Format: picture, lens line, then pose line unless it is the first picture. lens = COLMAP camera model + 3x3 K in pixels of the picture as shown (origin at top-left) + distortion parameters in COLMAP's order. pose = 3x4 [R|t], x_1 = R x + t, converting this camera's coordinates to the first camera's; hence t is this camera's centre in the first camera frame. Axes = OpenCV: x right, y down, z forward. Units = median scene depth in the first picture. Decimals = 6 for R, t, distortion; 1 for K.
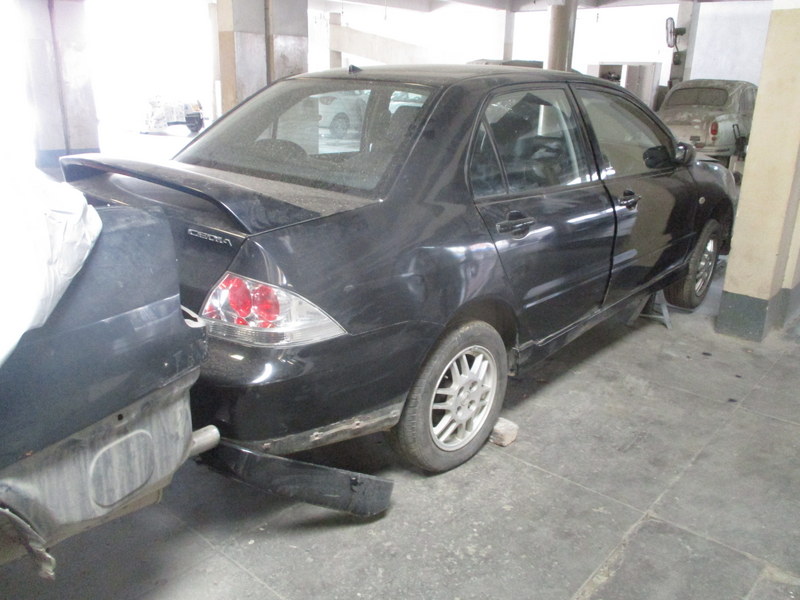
lens RADIAL K [[660.6, 0, 400.0], [0, 660.6, 300.0], [0, 0, 1]] dist [-0.005176, -0.009817]
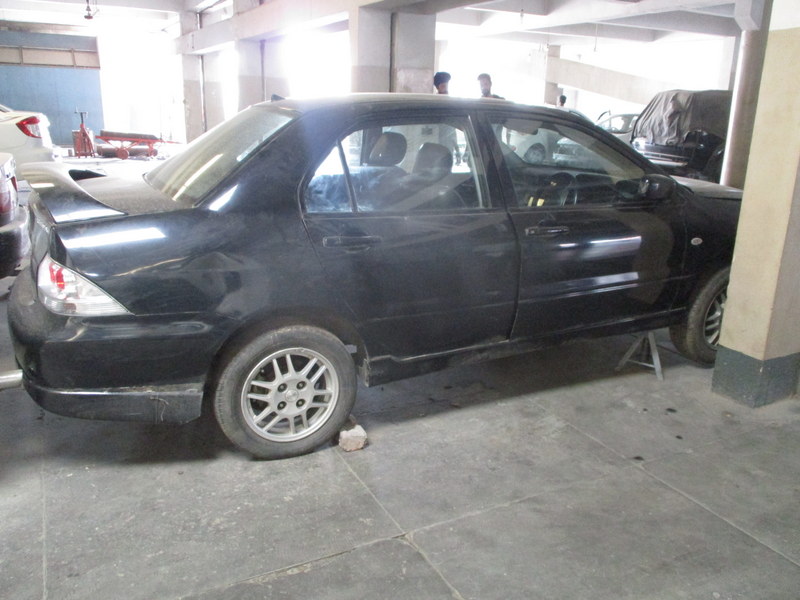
lens RADIAL K [[661.3, 0, 400.0], [0, 661.3, 300.0], [0, 0, 1]] dist [-0.017459, -0.011342]
pose [[0.929136, 0.104761, -0.354587, 0.610066], [-0.120149, 0.992521, -0.021596, -0.004521], [0.349672, 0.062669, 0.934774, 0.035679]]
